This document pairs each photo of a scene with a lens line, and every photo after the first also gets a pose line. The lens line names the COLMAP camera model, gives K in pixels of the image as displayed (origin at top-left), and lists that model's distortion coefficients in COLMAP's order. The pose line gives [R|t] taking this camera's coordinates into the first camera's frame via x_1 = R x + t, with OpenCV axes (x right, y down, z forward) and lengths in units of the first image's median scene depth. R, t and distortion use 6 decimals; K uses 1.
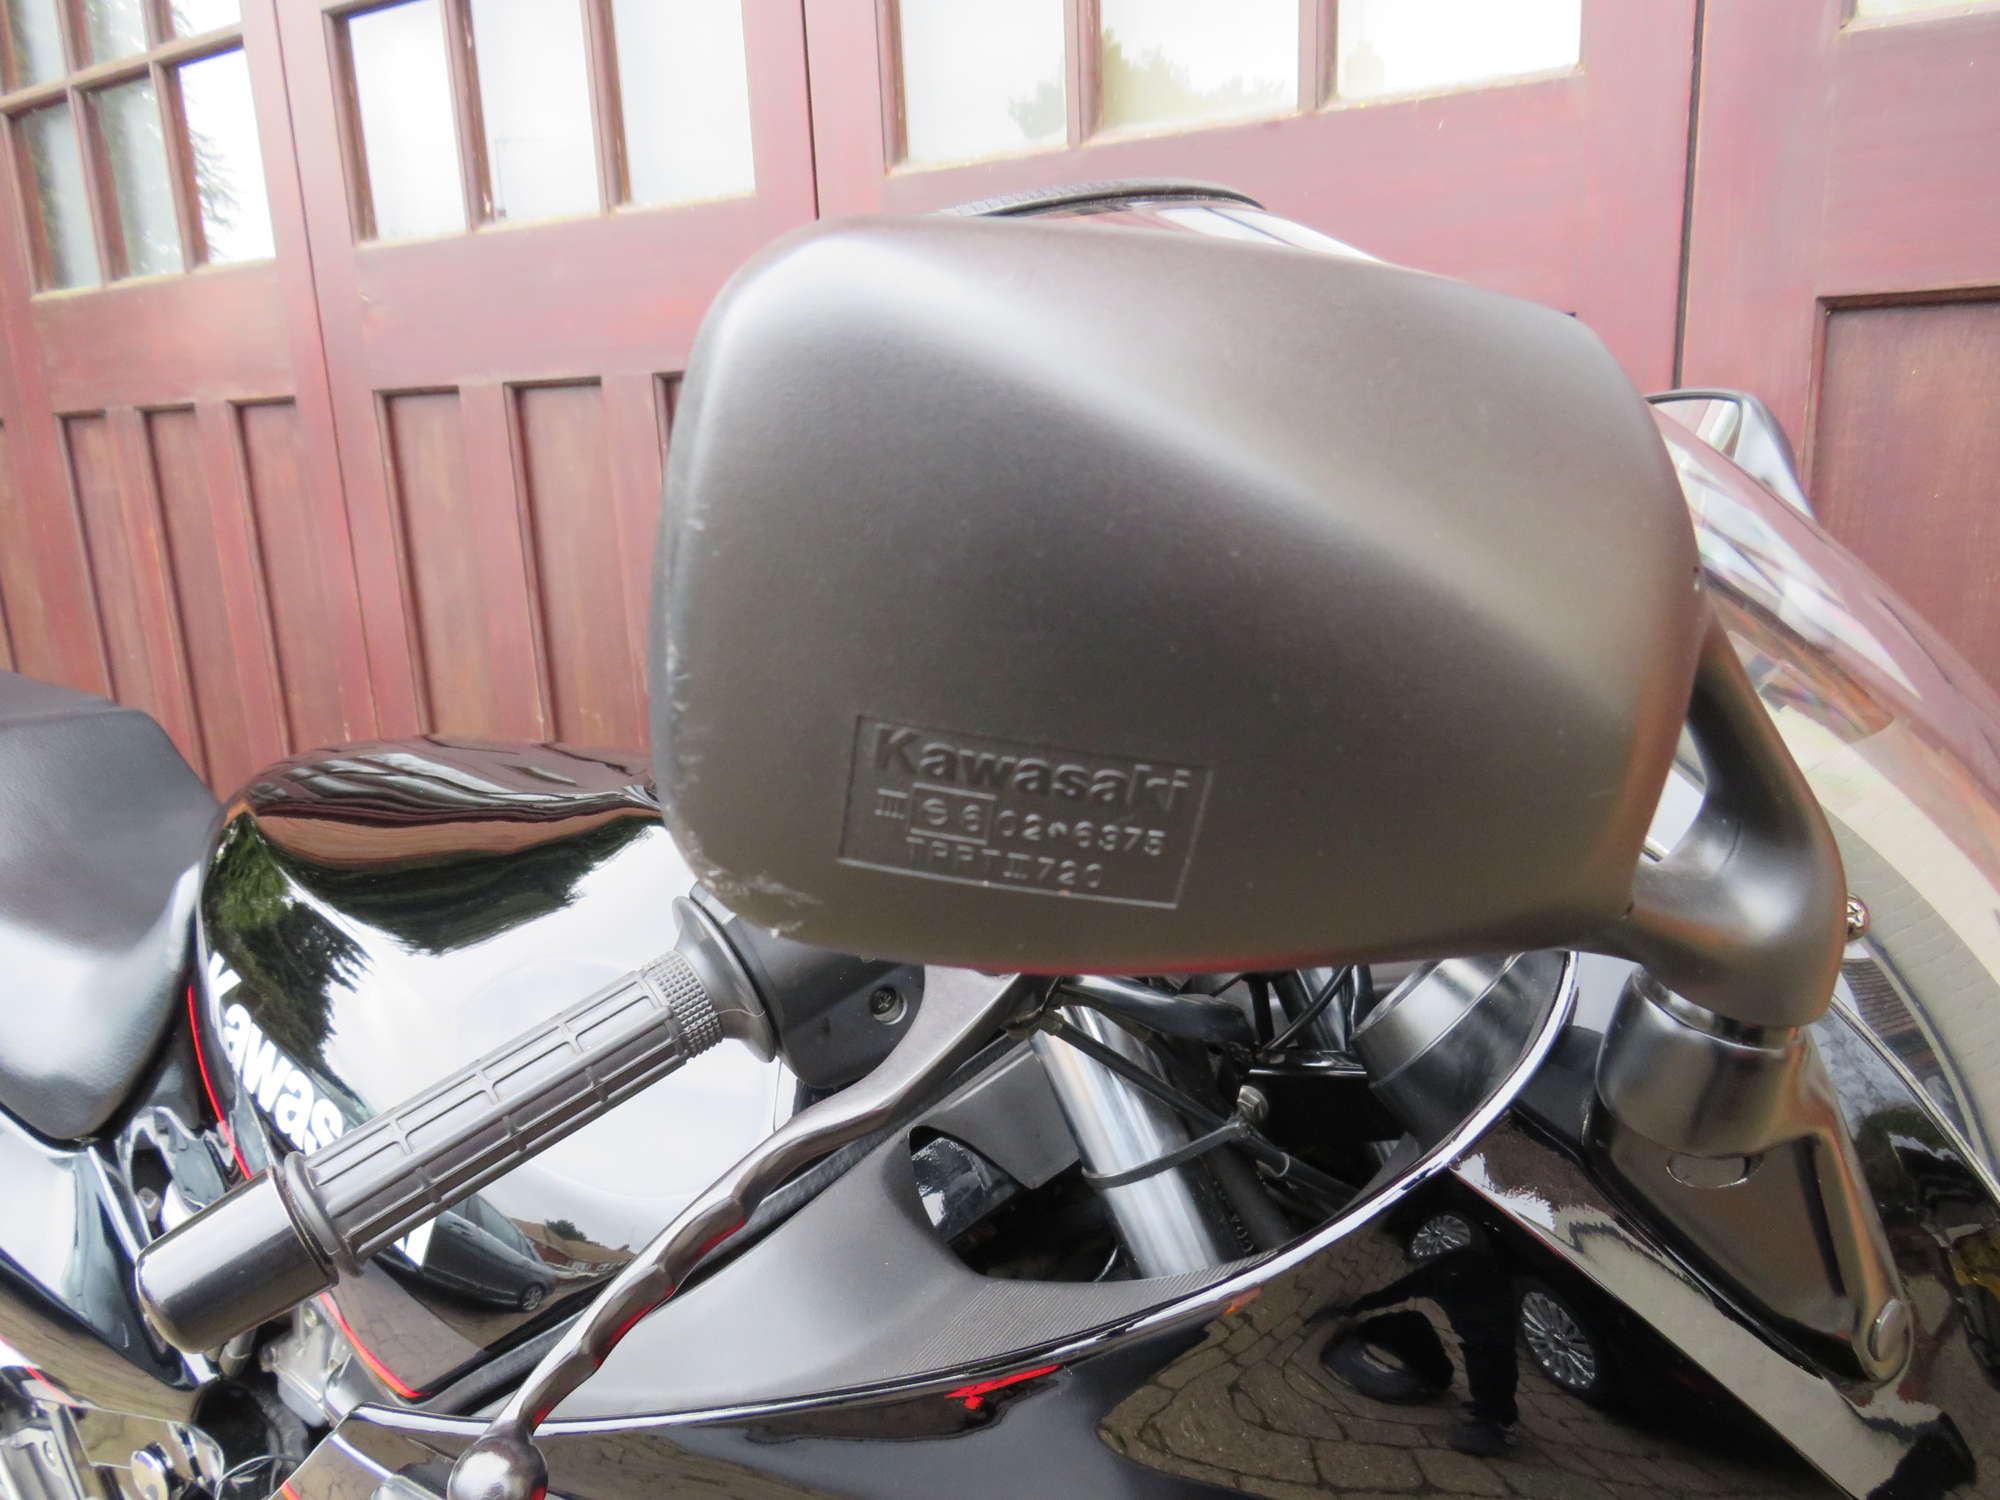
lens RADIAL K [[1445.6, 0, 1003.0], [0, 1445.6, 792.6], [0, 0, 1]] dist [-0.000646, 0.000193]
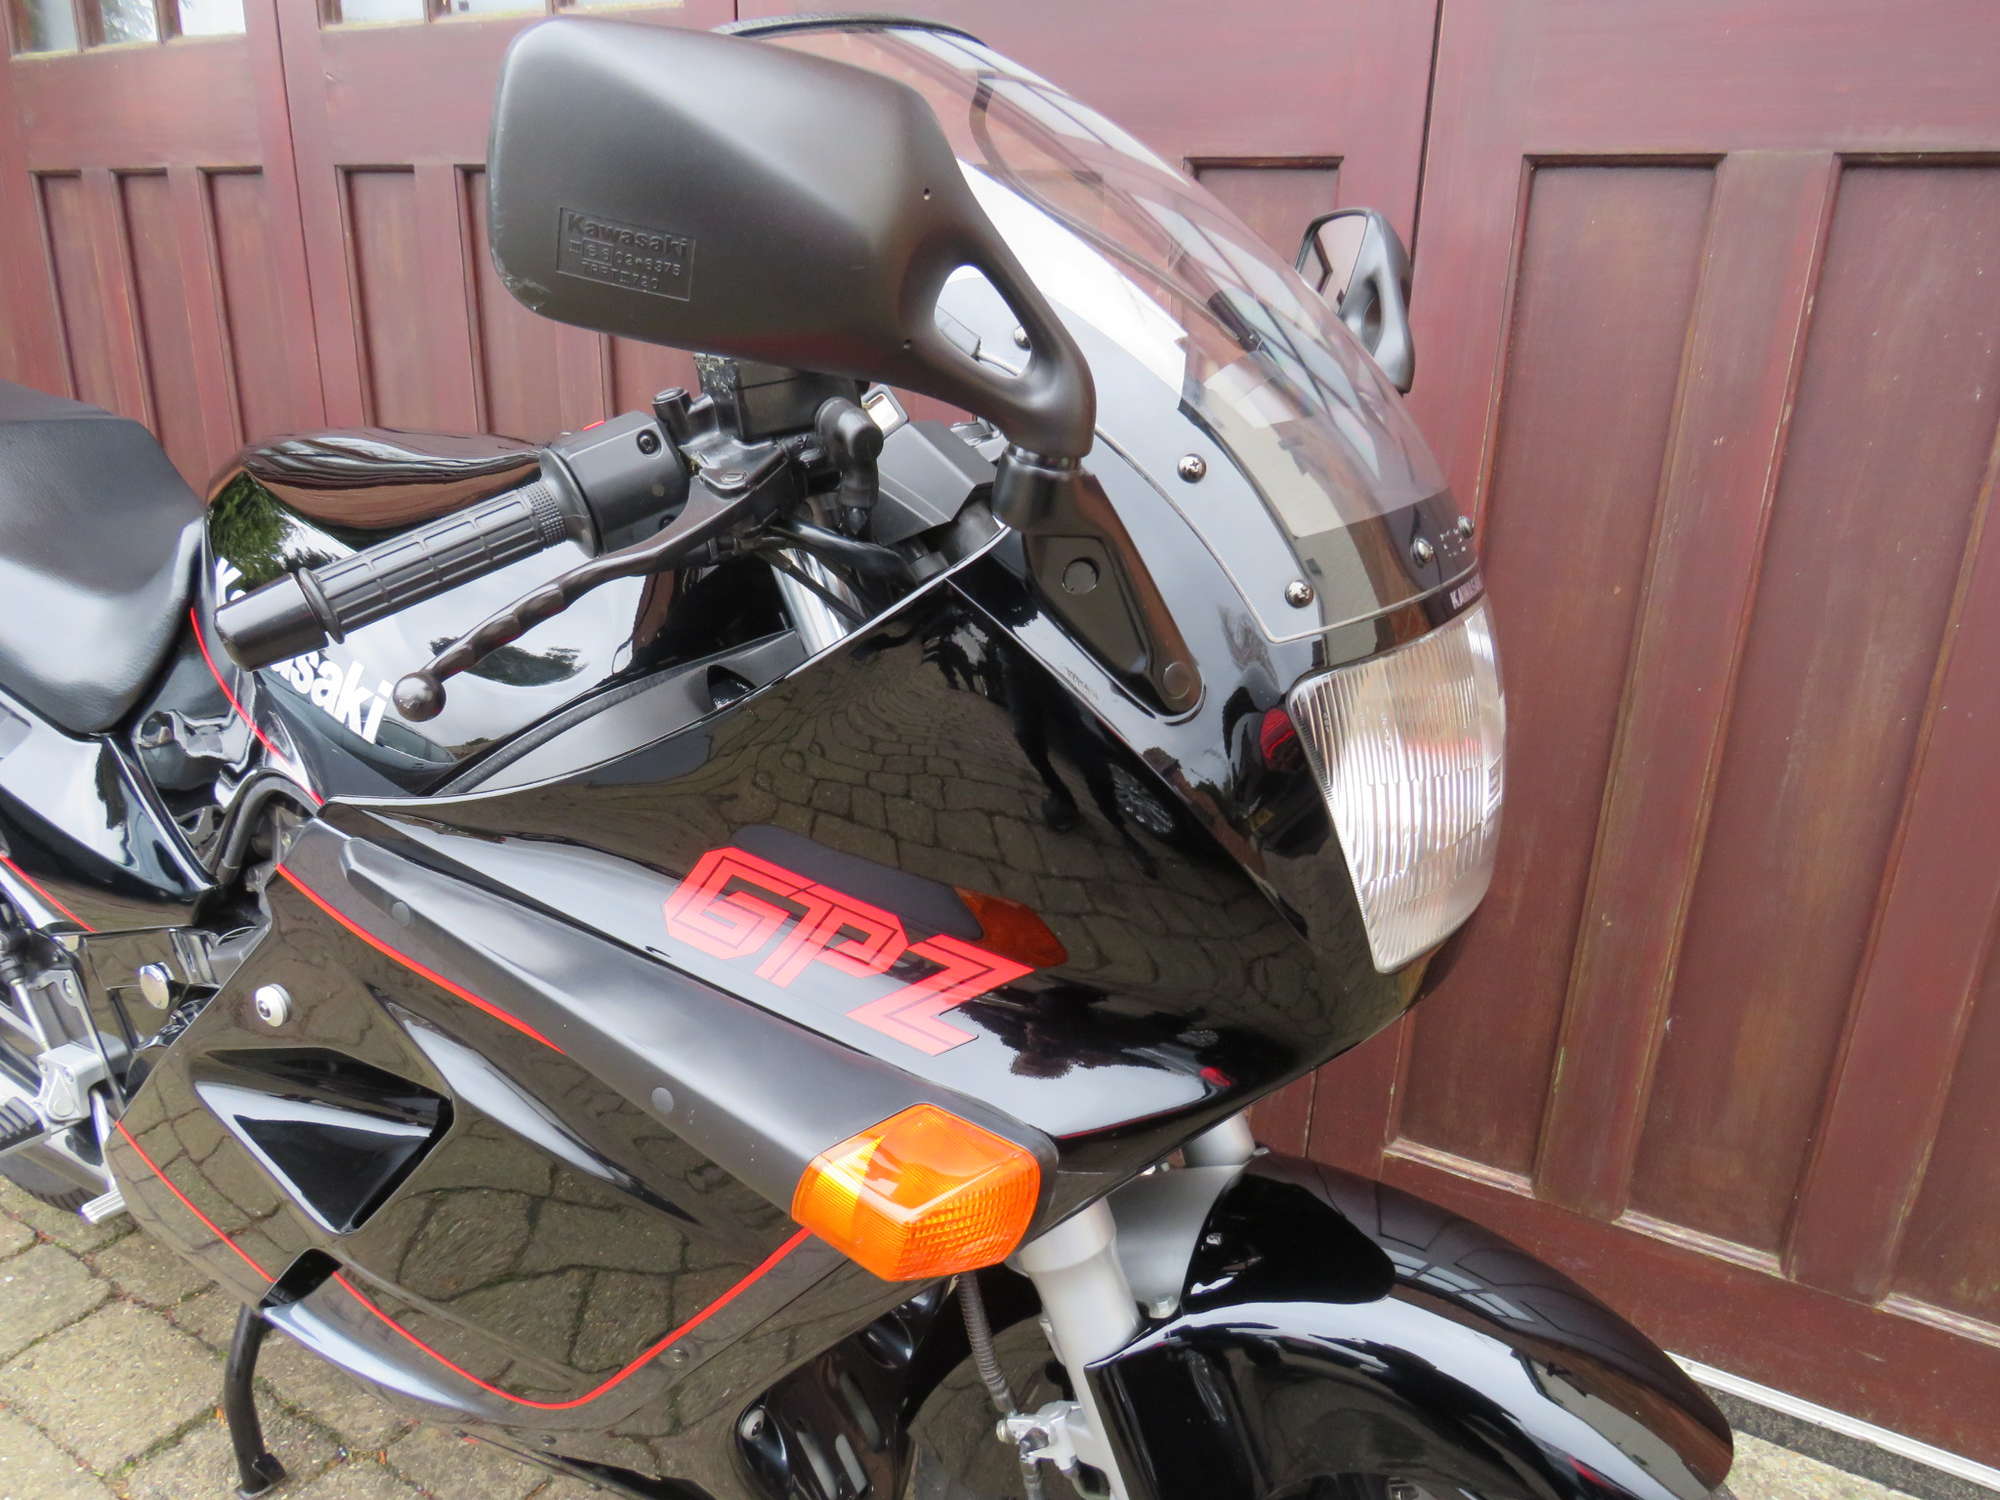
lens RADIAL K [[1419.5, 0, 1000.0], [0, 1419.5, 750.0], [0, 0, 1]] dist [-0.017046, 0.009150]
pose [[0.997728, 0.053034, 0.041556, 0.090189], [-0.056238, 0.995195, 0.080154, 0.095051], [-0.037105, -0.082309, 0.995916, -0.236770]]
